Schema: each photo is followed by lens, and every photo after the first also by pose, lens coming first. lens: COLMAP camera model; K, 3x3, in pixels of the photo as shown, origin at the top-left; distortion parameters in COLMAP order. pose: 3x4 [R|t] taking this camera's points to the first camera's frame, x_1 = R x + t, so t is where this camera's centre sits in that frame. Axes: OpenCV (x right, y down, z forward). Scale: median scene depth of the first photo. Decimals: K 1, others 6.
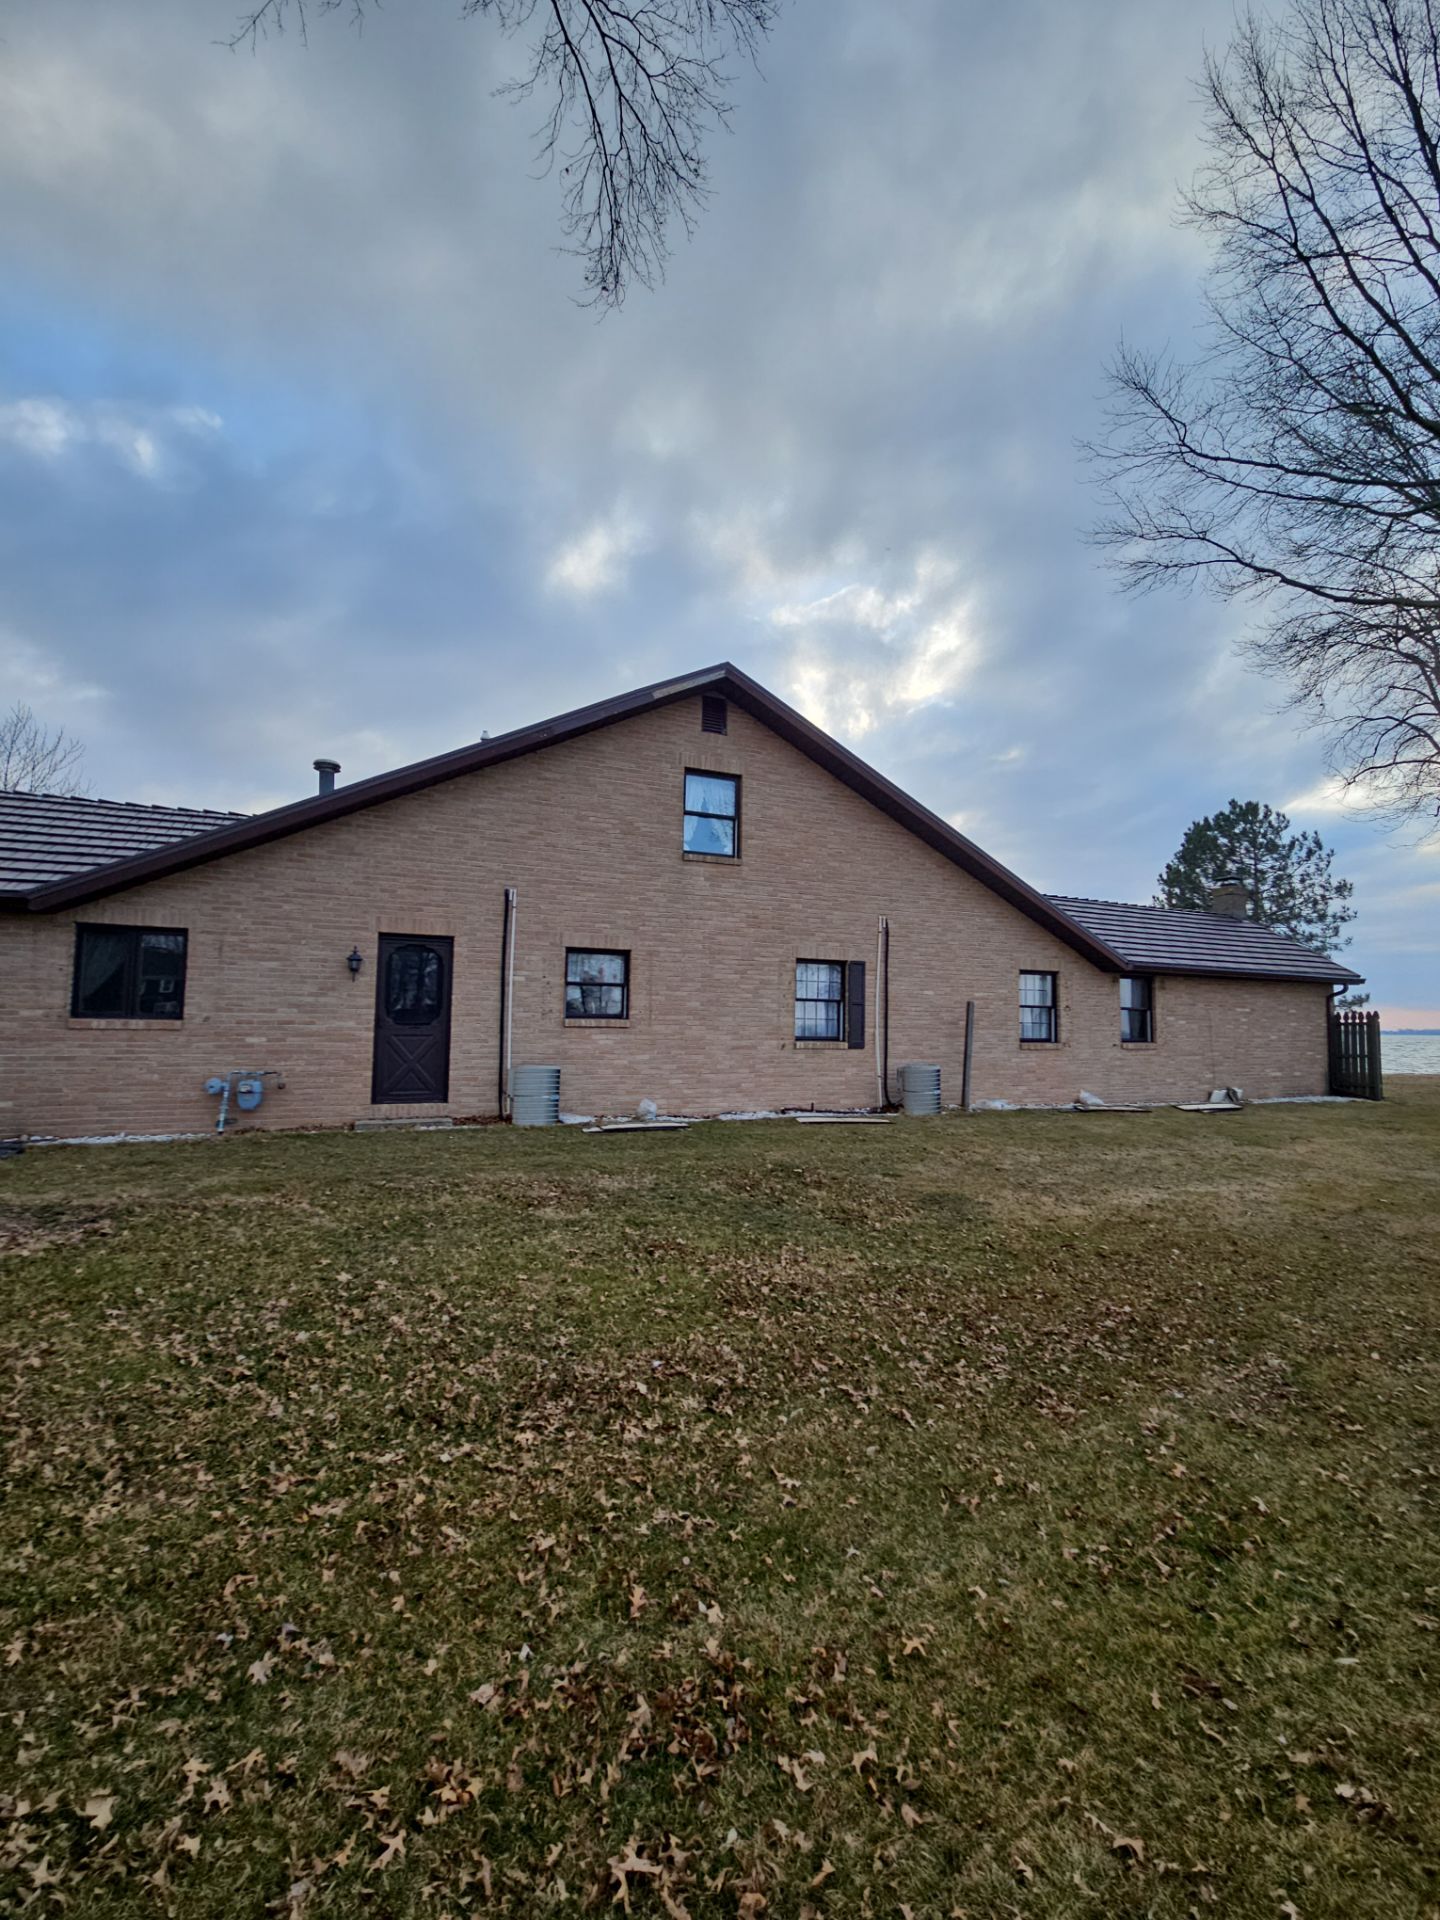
lens RADIAL K [[846.8, 0, 710.8], [0, 846.8, 957.6], [0, 0, 1]] dist [0.005835, -0.005366]
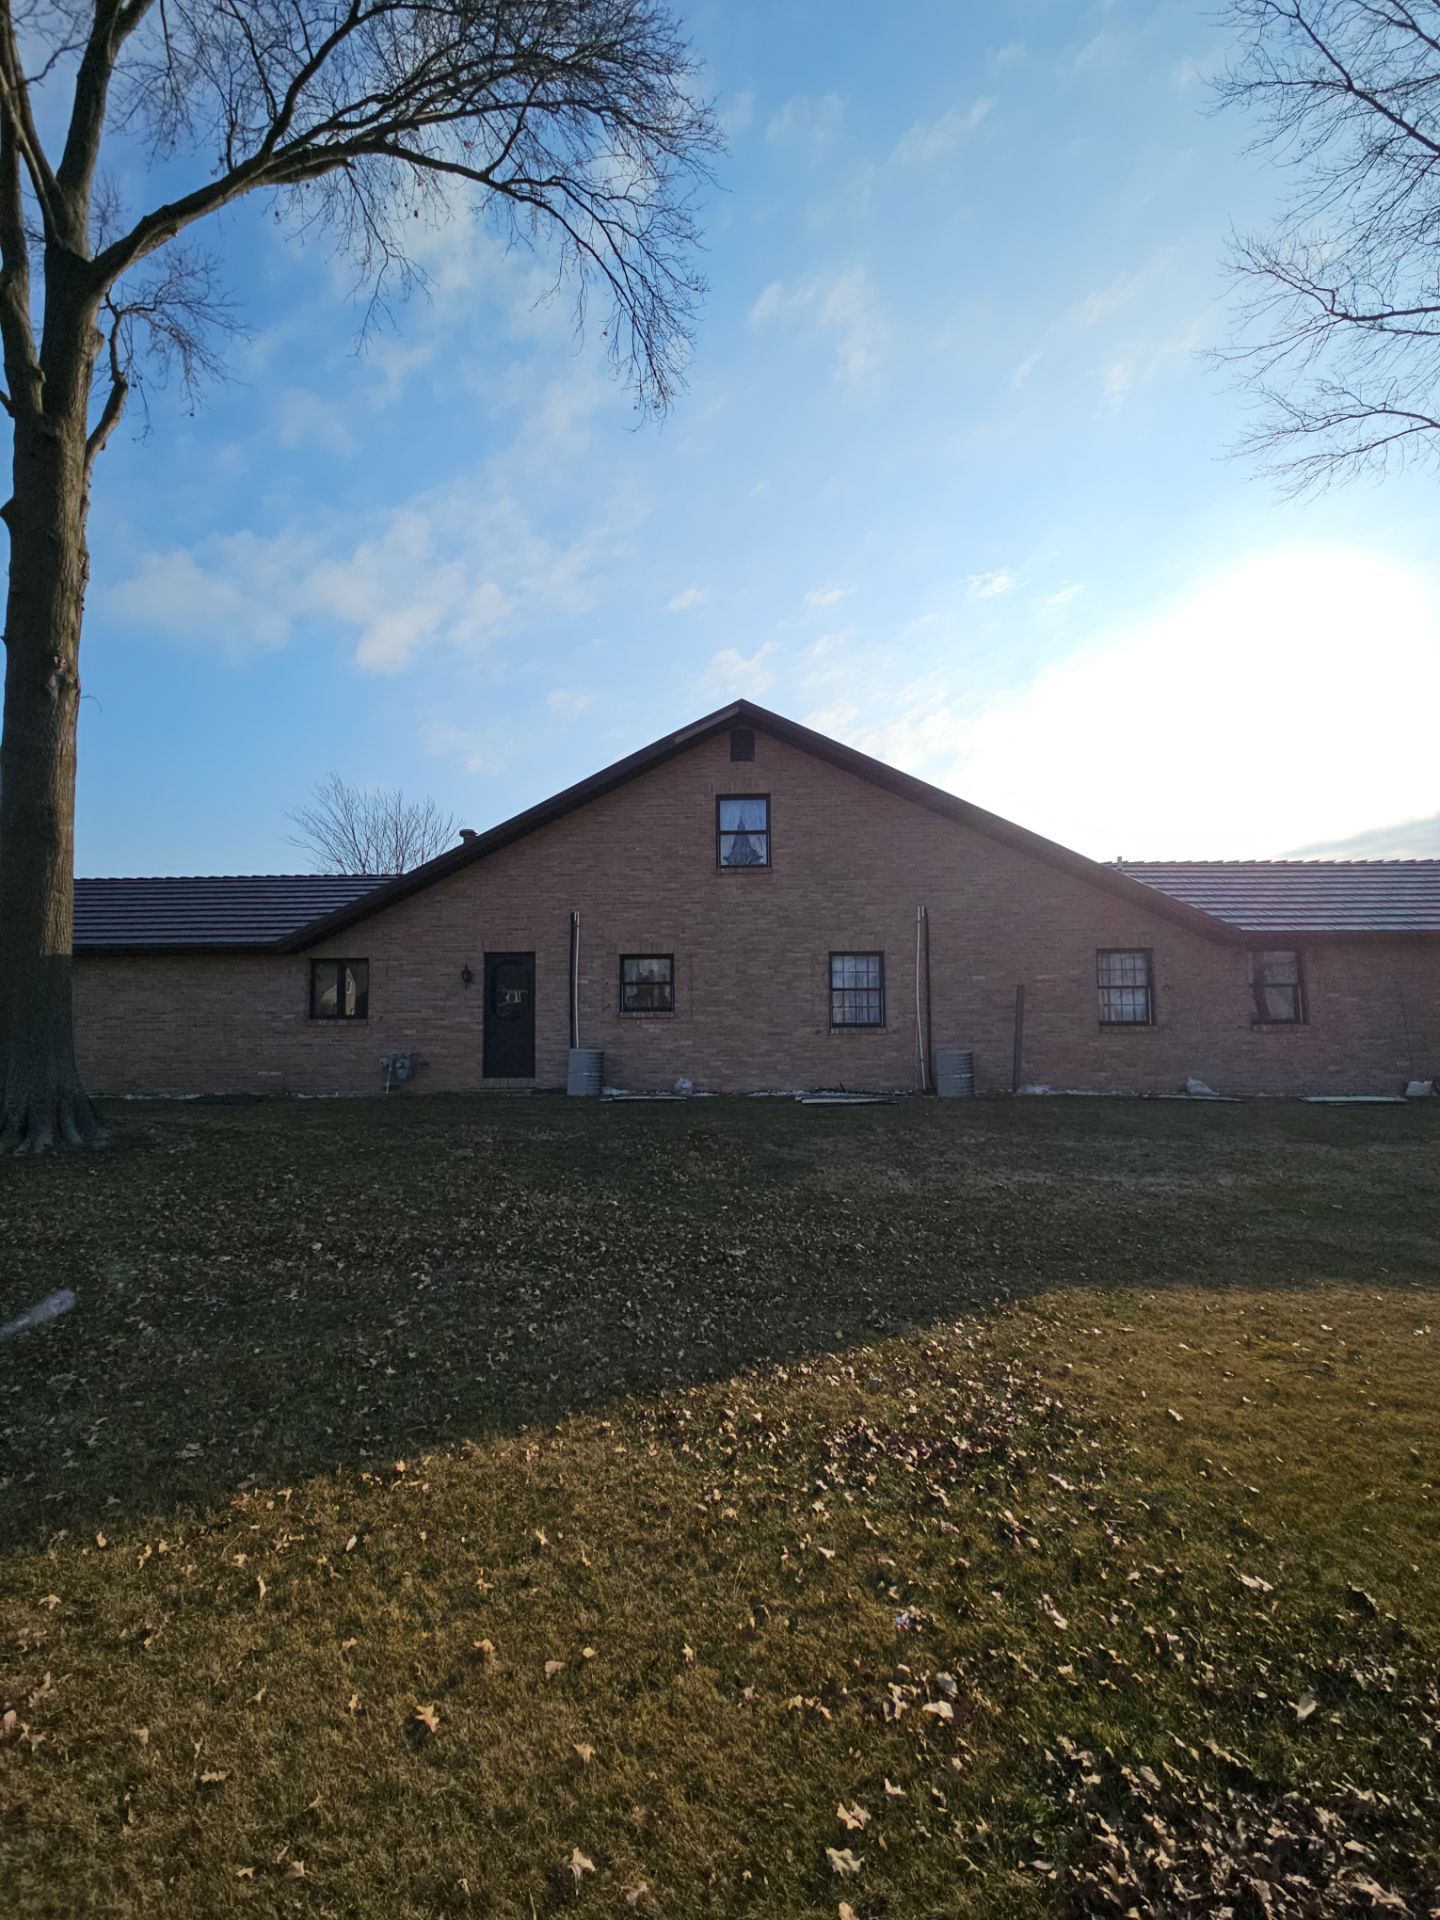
lens RADIAL K [[846.8, 0, 710.8], [0, 846.8, 957.6], [0, 0, 1]] dist [0.005835, -0.005366]
pose [[0.891708, -0.052896, -0.449510, 0.490731], [0.055860, 0.998416, -0.006676, 0.007359], [0.449151, -0.019157, 0.893250, -0.053199]]
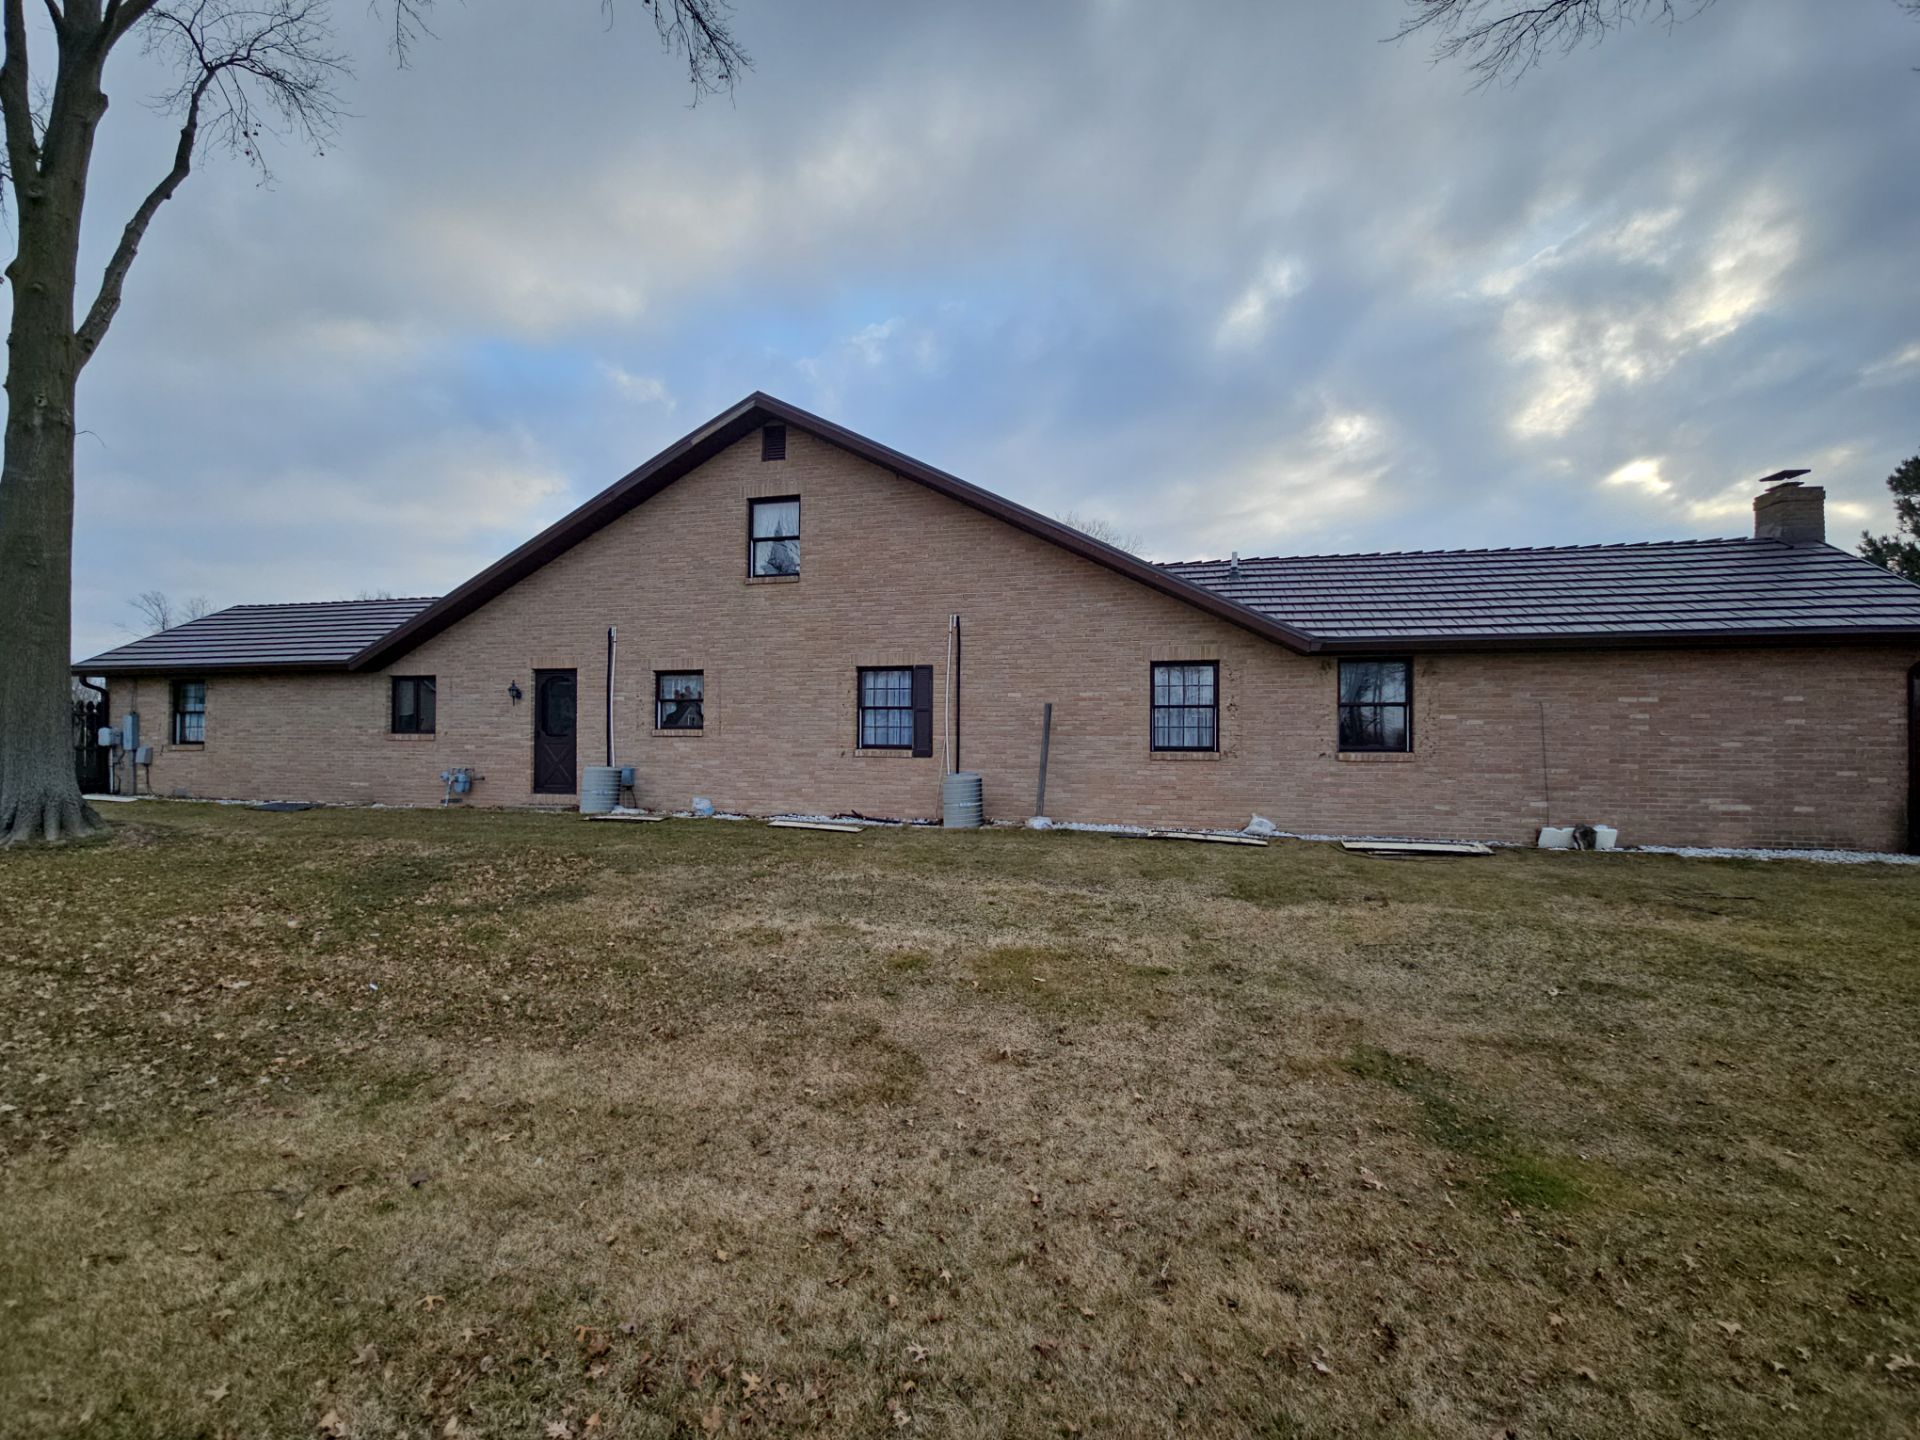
lens RADIAL K [[846.8, 0, 910.1], [0, 846.8, 732.4], [0, 0, 1]] dist [0.005835, -0.005366]
pose [[0.783212, -0.018370, -0.621483, 0.831769], [0.053877, 0.997809, 0.038404, 0.046473], [0.619416, -0.063562, 0.782486, 0.265830]]
